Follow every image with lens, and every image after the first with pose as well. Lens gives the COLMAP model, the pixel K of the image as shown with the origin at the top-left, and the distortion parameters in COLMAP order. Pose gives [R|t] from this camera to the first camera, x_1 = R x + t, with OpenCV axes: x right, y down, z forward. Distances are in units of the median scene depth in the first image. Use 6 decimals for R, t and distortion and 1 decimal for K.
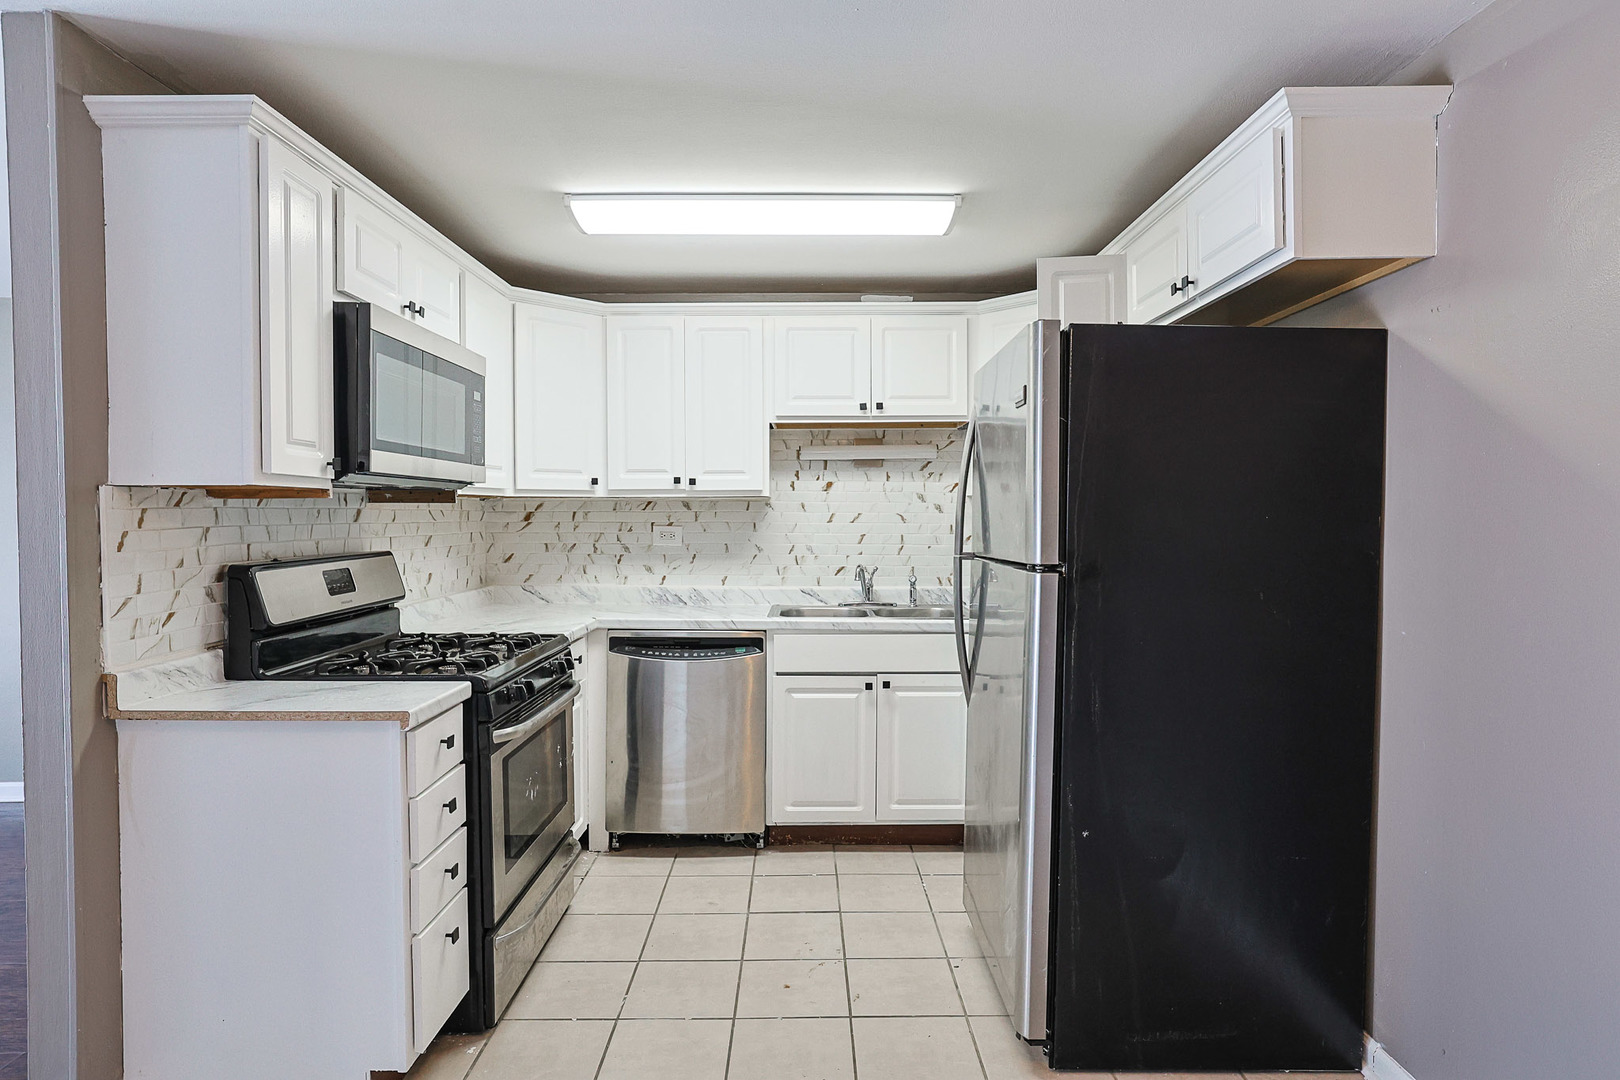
lens RADIAL K [[888.9, 0, 814.3], [0, 888.9, 538.5], [0, 0, 1]] dist [-0.037375, 0.030929]
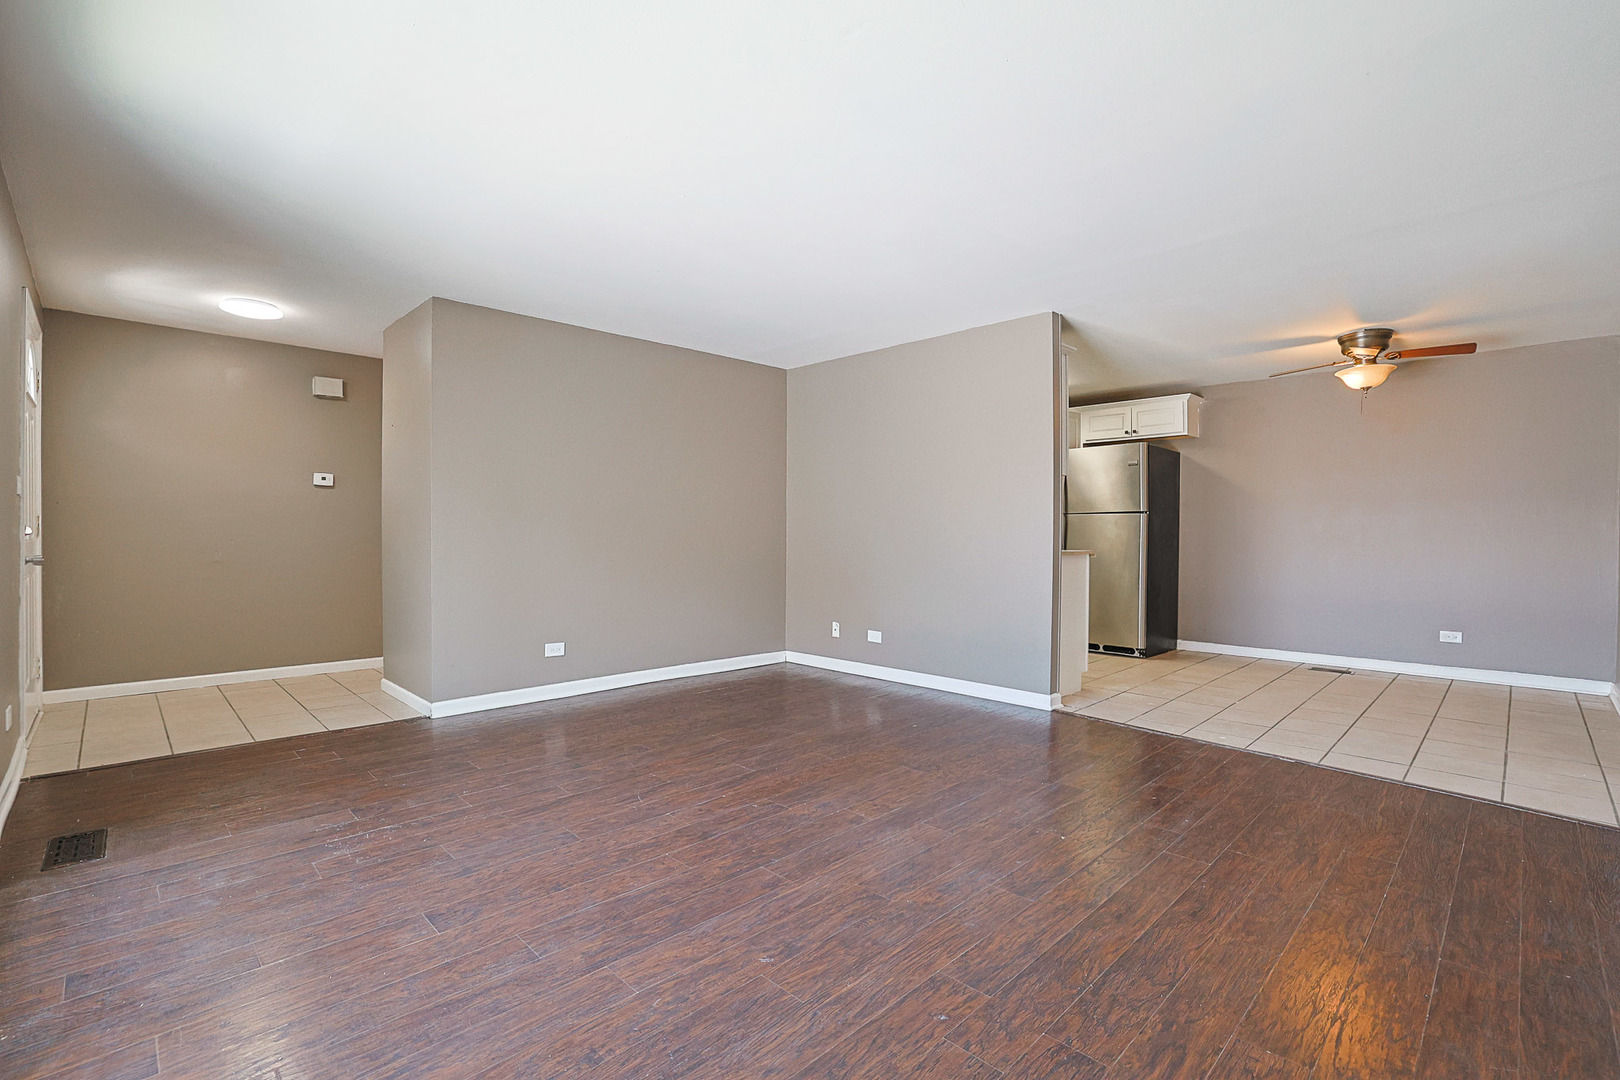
lens RADIAL K [[736.4, 0, 813.3], [0, 736.4, 538.7], [0, 0, 1]] dist [-0.049941, 0.019596]
pose [[0.712699, -0.002839, 0.701465, -1.592979], [0.015783, 0.999804, -0.011989, 0.089464], [-0.701293, 0.019616, 0.712603, -0.078091]]
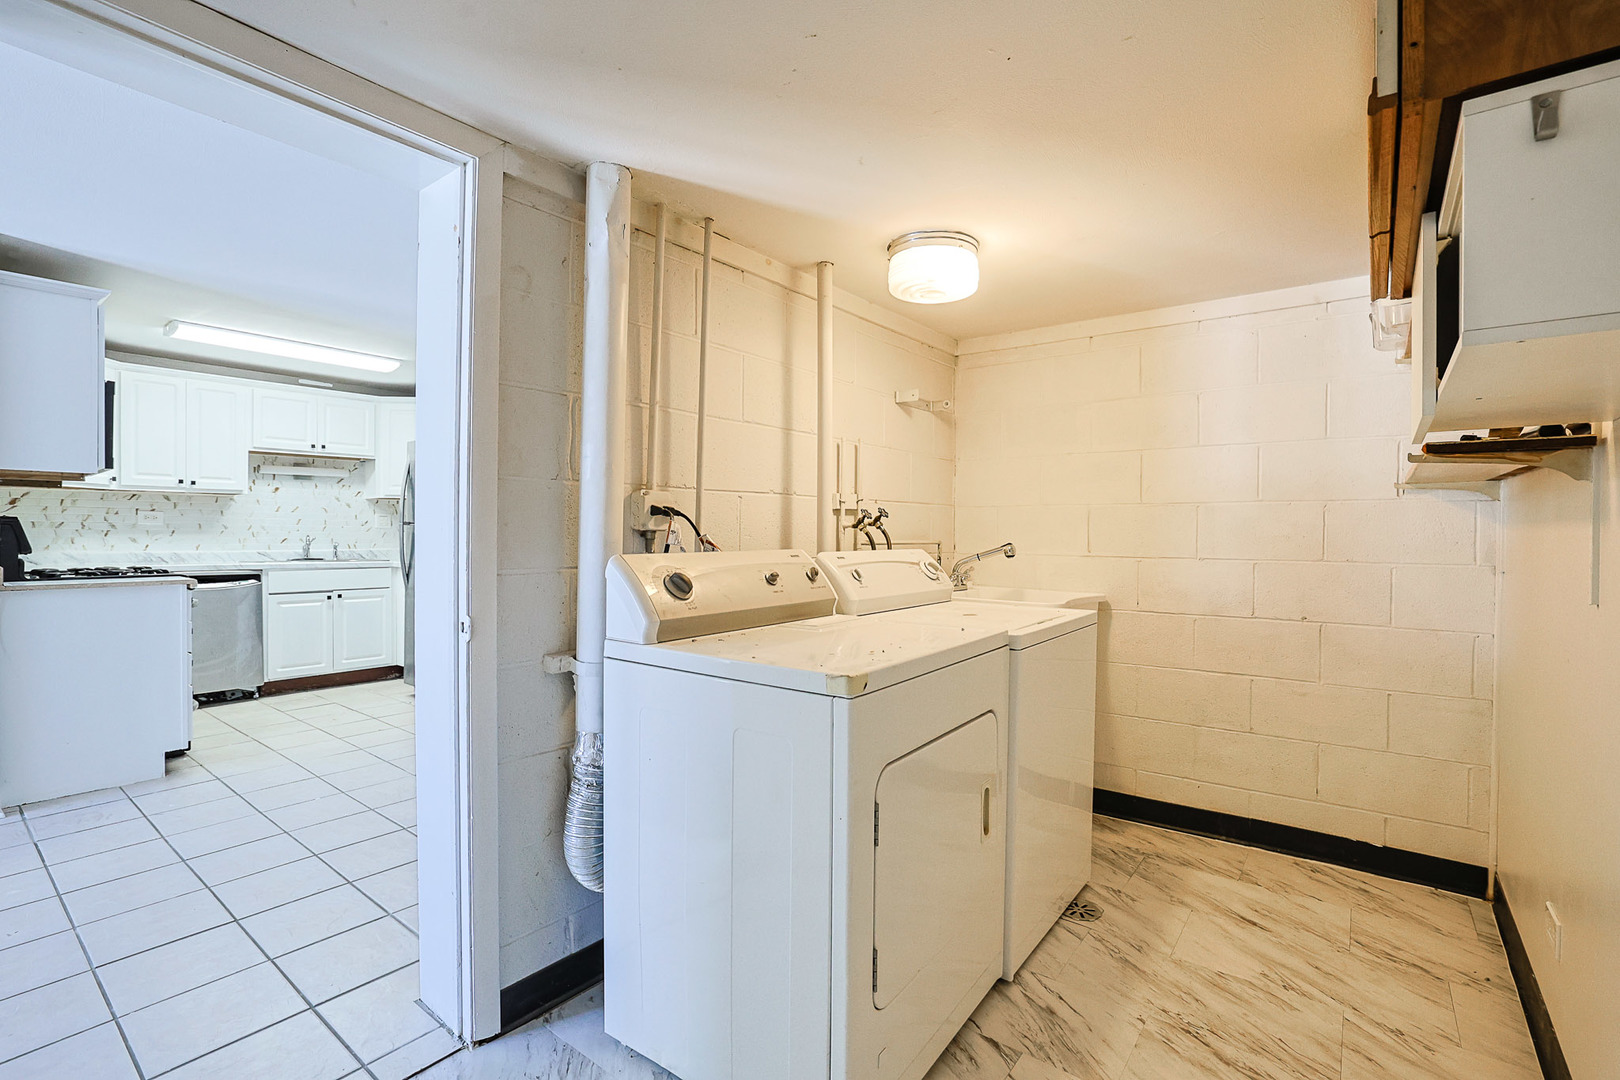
lens RADIAL K [[736.4, 0, 813.3], [0, 736.4, 538.7], [0, 0, 1]] dist [-0.049941, 0.019596]
pose [[0.616208, -0.002301, 0.787580, -0.495951], [0.017773, 0.999782, -0.010984, 0.075889], [-0.787383, 0.020766, 0.616114, -0.722047]]
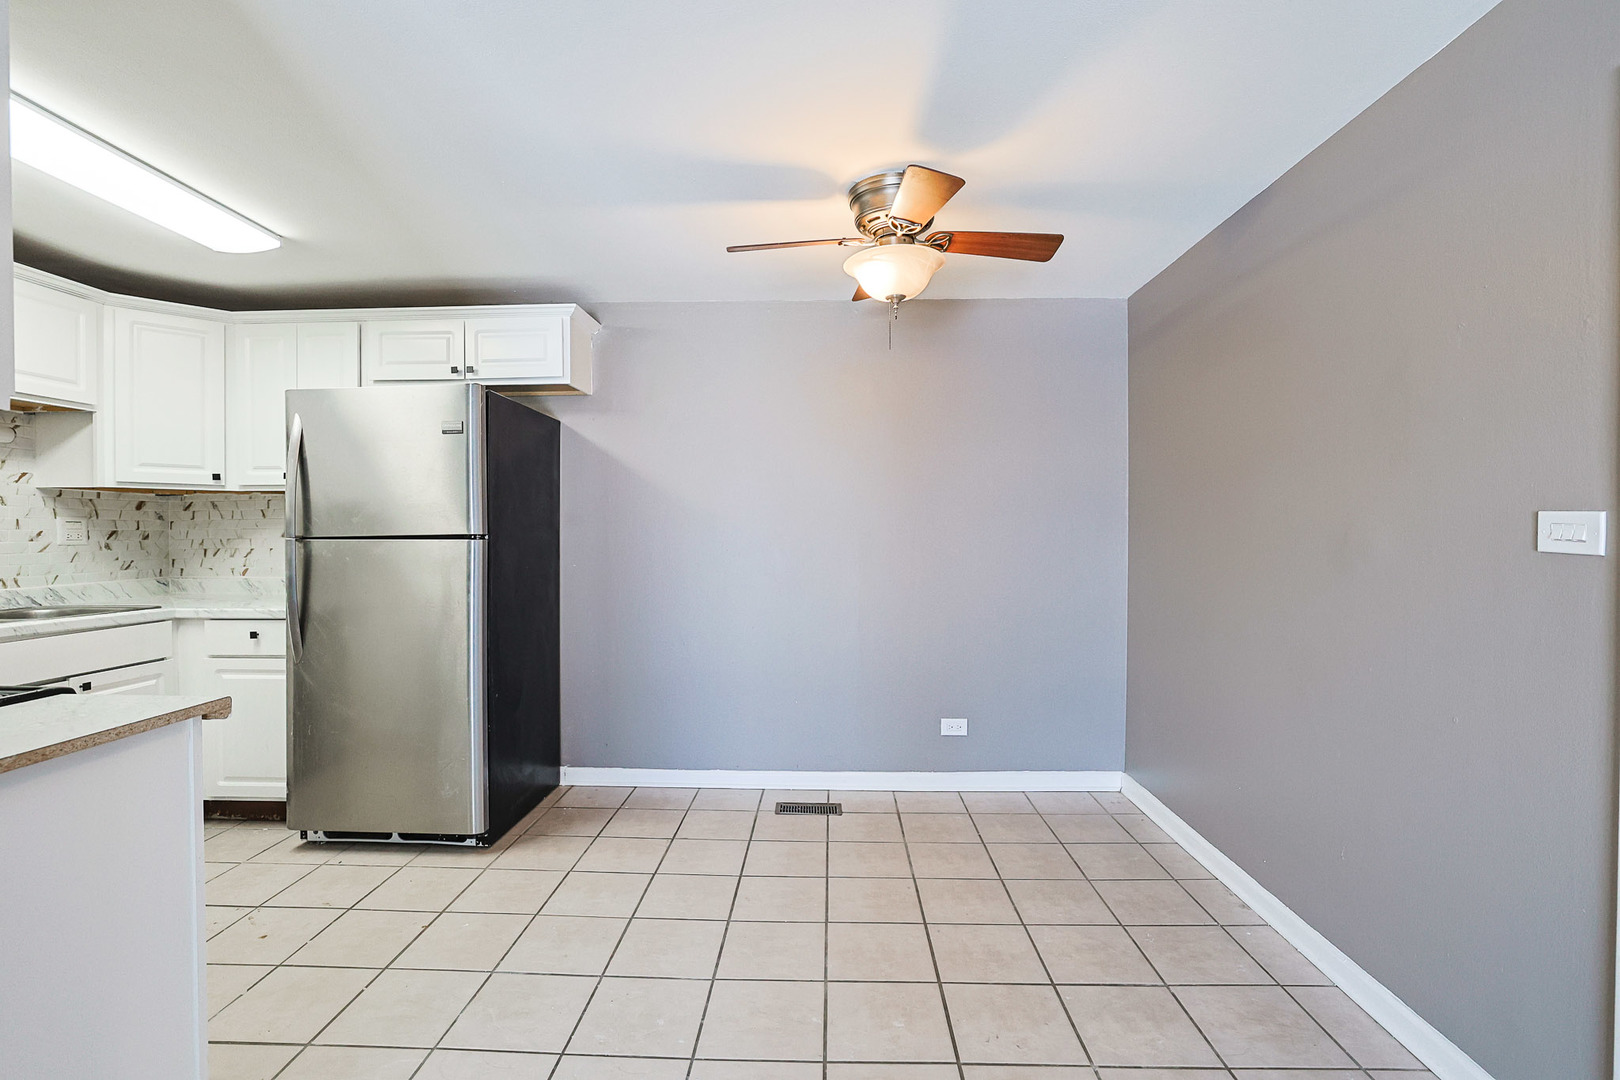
lens RADIAL K [[736.4, 0, 813.3], [0, 736.4, 538.7], [0, 0, 1]] dist [-0.049941, 0.019596]
pose [[0.038610, -0.010103, 0.999203, -0.620476], [0.029285, 0.999531, 0.008975, 0.025066], [-0.998825, 0.028915, 0.038888, 0.200856]]
